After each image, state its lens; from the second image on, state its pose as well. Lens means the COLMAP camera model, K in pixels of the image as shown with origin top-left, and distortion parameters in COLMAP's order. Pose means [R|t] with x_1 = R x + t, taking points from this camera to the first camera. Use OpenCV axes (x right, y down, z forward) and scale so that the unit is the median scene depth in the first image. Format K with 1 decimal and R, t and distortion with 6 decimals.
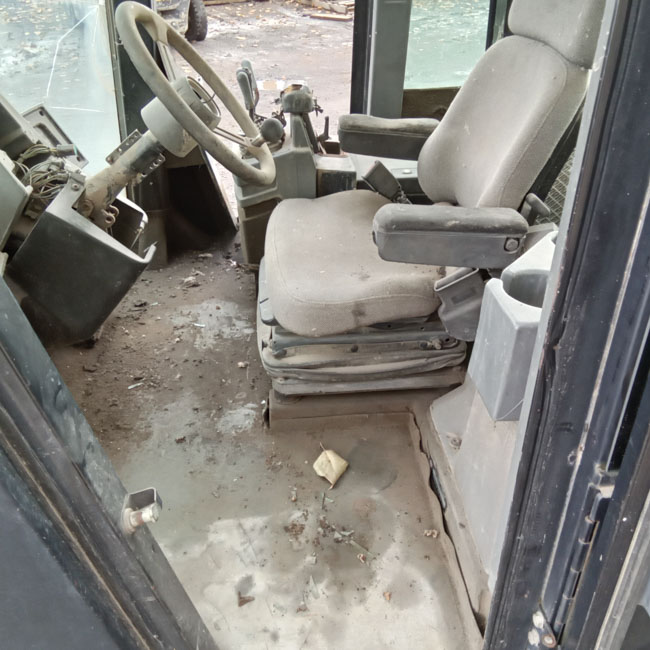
lens RADIAL K [[627.8, 0, 325.0], [0, 627.8, 325.0], [0, 0, 1]] dist [0.094710, -0.108887]
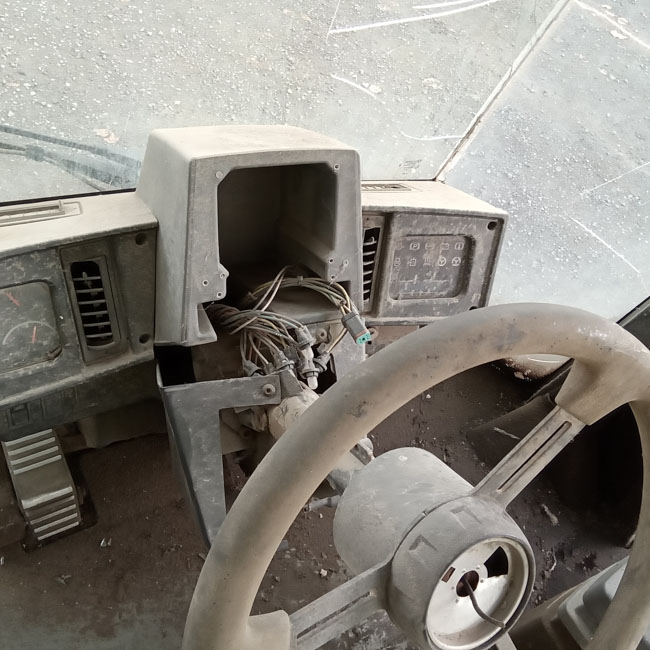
lens RADIAL K [[627.8, 0, 325.0], [0, 627.8, 325.0], [0, 0, 1]] dist [0.094710, -0.108887]
pose [[0.287093, 0.813680, -0.505473, -0.114849], [-0.733918, 0.525955, 0.429809, -0.393873], [0.615583, 0.247580, 0.748172, 0.467619]]
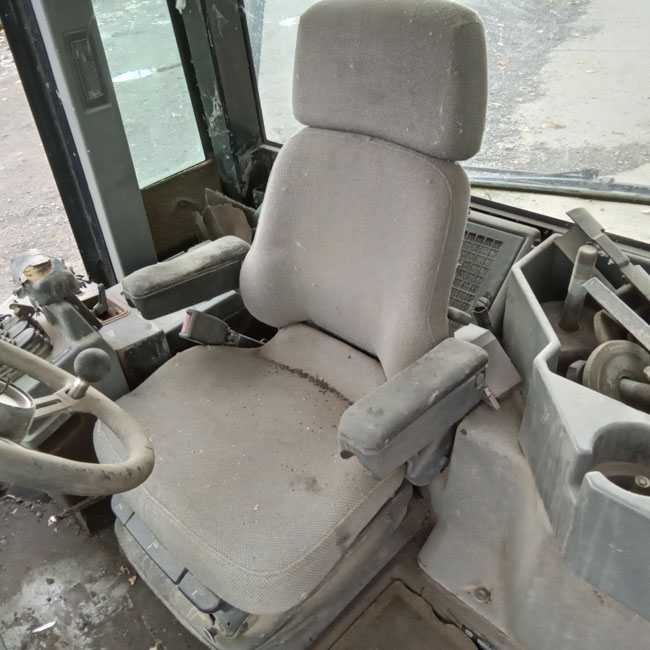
lens RADIAL K [[627.8, 0, 325.0], [0, 627.8, 325.0], [0, 0, 1]] dist [0.094710, -0.108887]
pose [[0.779714, -0.437202, 0.448219, -0.140092], [0.435162, 0.893088, 0.114137, -0.252541], [-0.450201, 0.106053, 0.886607, 0.231633]]
